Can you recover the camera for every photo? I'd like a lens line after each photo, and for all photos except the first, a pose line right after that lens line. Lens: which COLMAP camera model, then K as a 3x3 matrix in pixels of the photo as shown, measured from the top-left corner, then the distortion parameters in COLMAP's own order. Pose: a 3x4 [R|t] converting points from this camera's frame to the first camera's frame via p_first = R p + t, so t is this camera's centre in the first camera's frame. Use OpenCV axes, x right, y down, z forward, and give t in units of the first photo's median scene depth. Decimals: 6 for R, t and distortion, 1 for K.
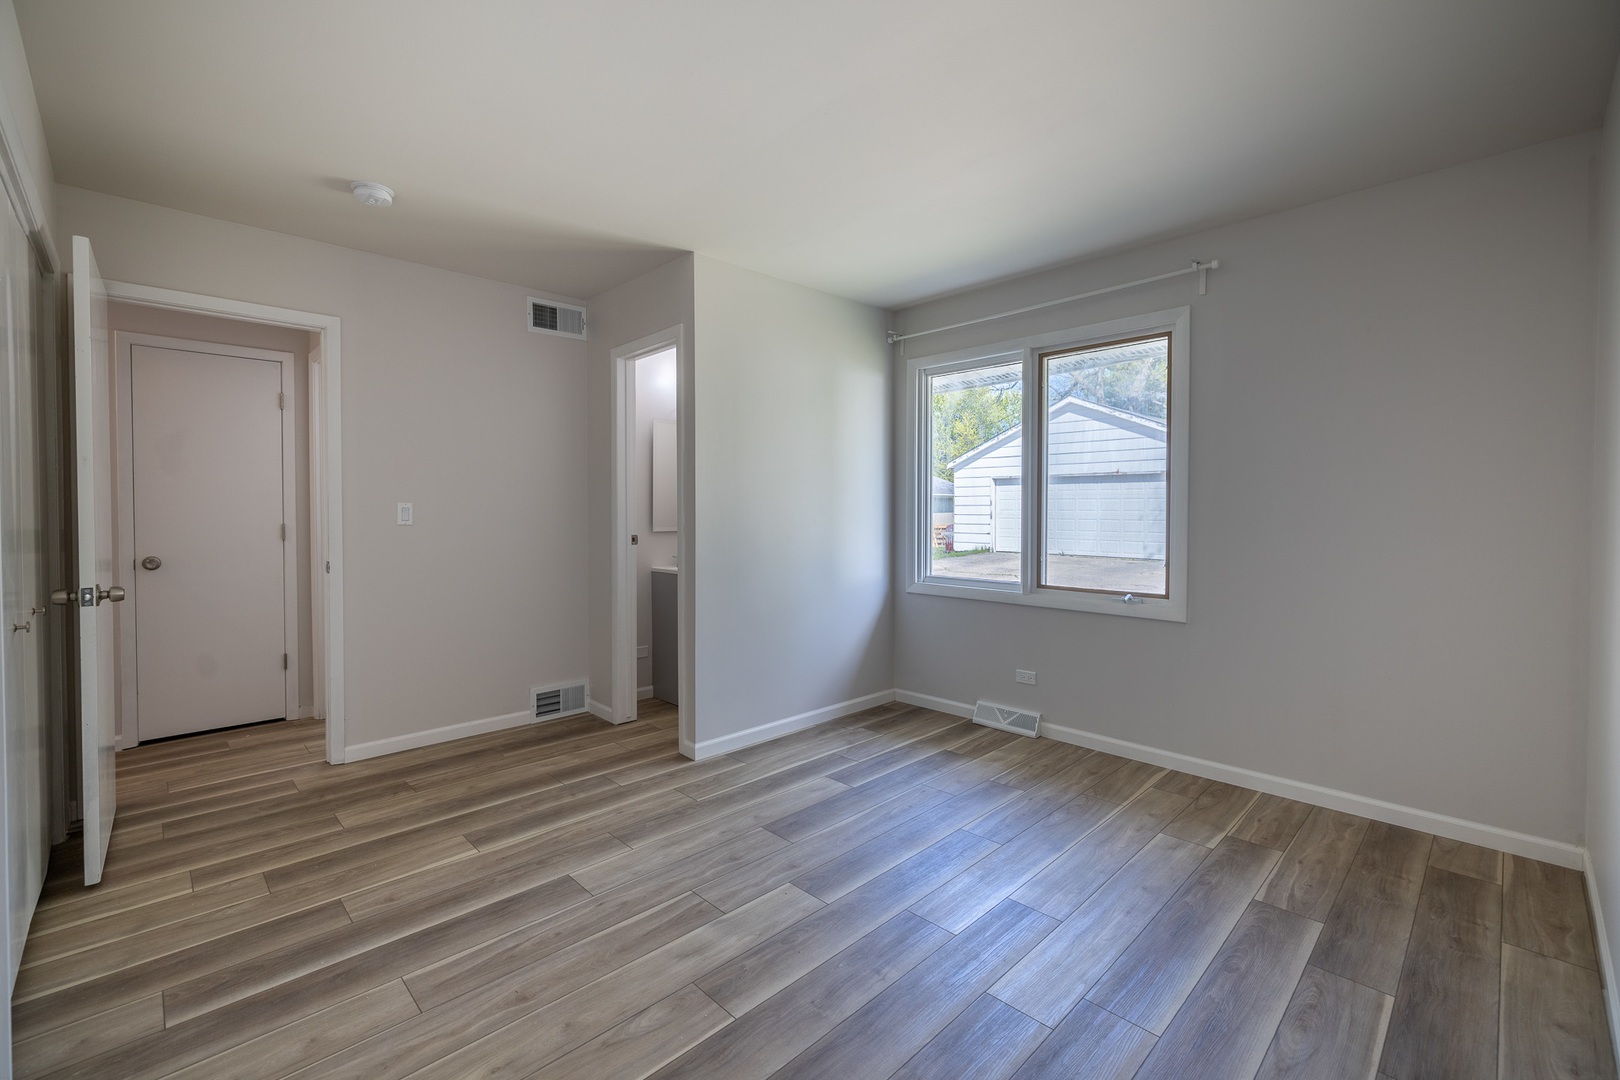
lens RADIAL K [[682.1, 0, 813.0], [0, 682.1, 552.4], [0, 0, 1]] dist [-0.000762, 0.000916]
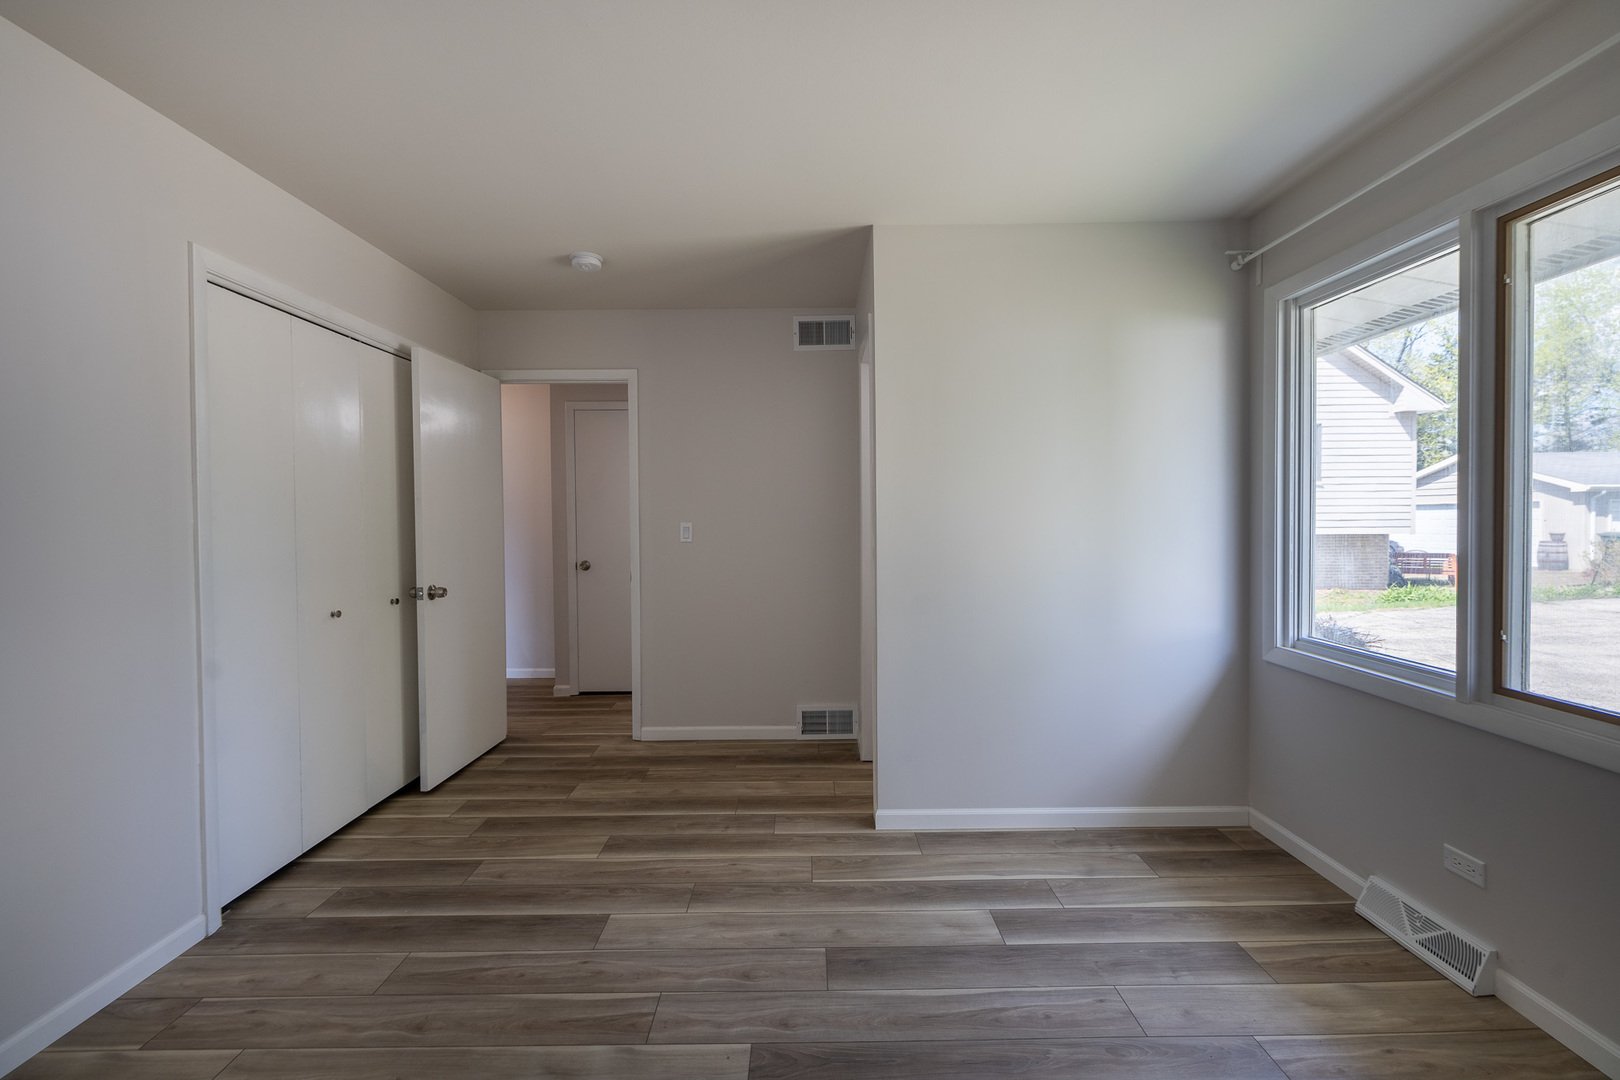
lens RADIAL K [[682.1, 0, 814.2], [0, 682.1, 547.7], [0, 0, 1]] dist [-0.000762, 0.000916]
pose [[0.723034, 0.026268, -0.690313, 0.347755], [-0.034793, 0.999393, 0.001588, -0.040728], [0.689936, 0.022870, 0.723509, 0.336348]]
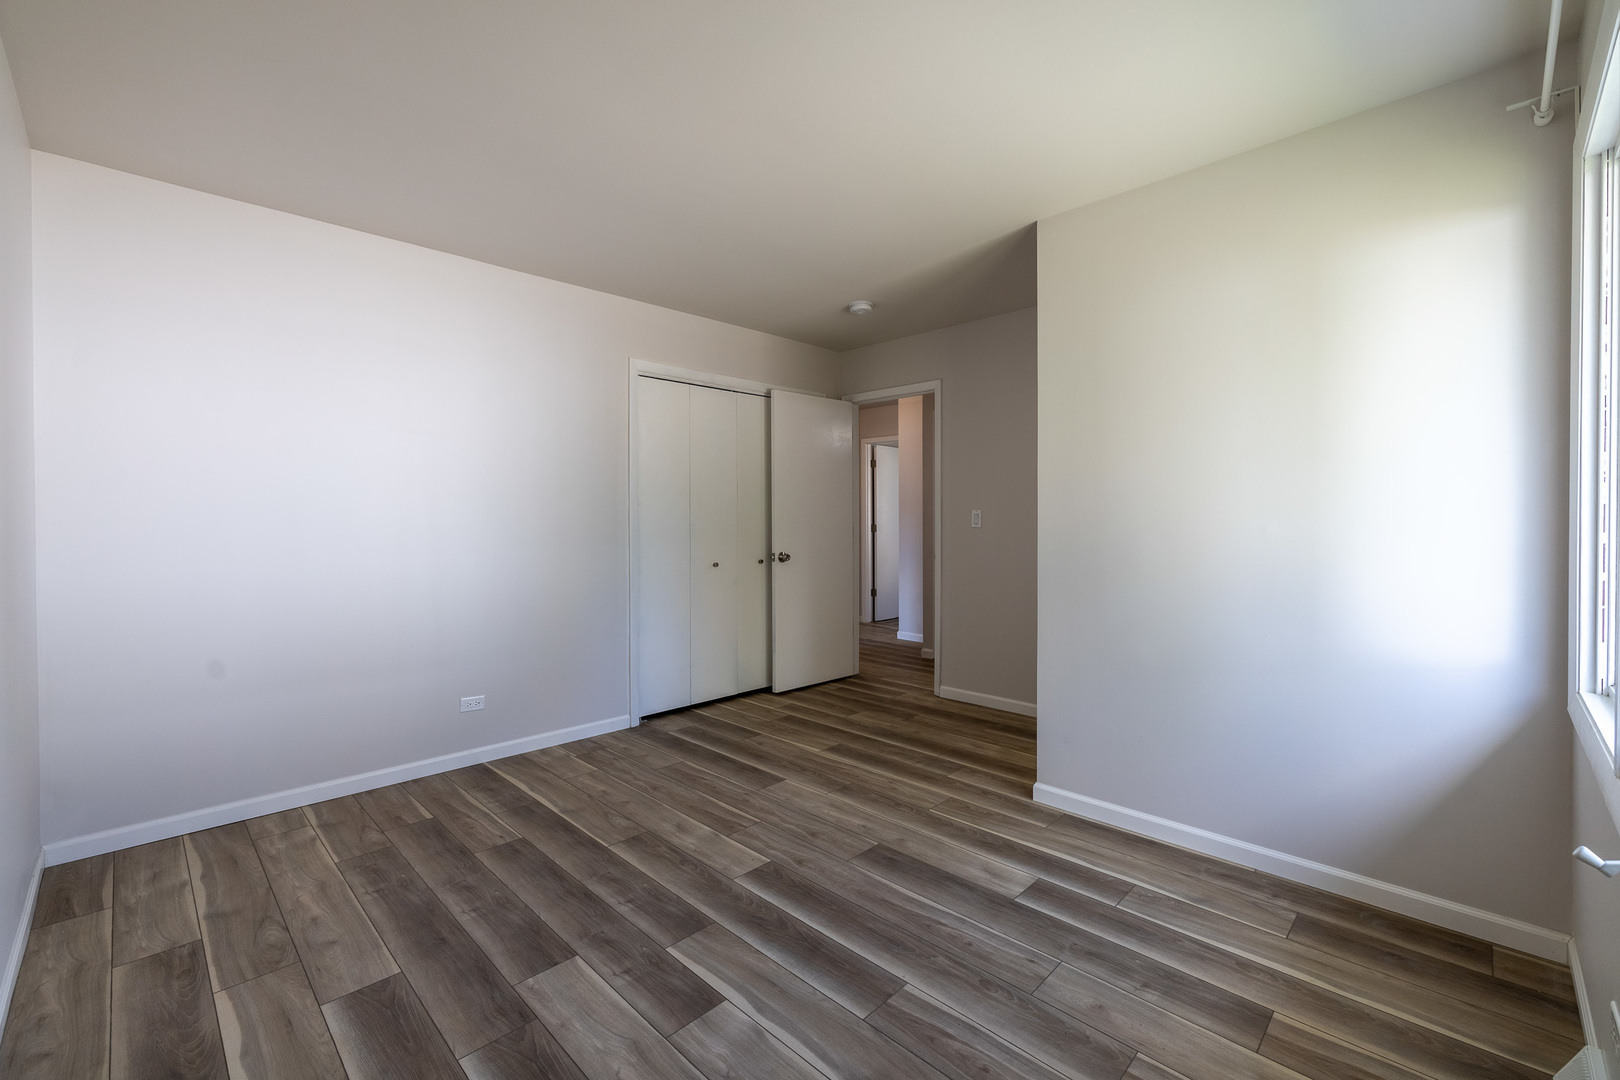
lens RADIAL K [[682.1, 0, 809.2], [0, 682.1, 555.3], [0, 0, 1]] dist [-0.000762, 0.000916]
pose [[0.019406, 0.056488, -0.998215, 0.690987], [-0.056876, 0.996848, 0.055305, -0.042522], [0.998193, 0.055701, 0.022558, 0.682918]]
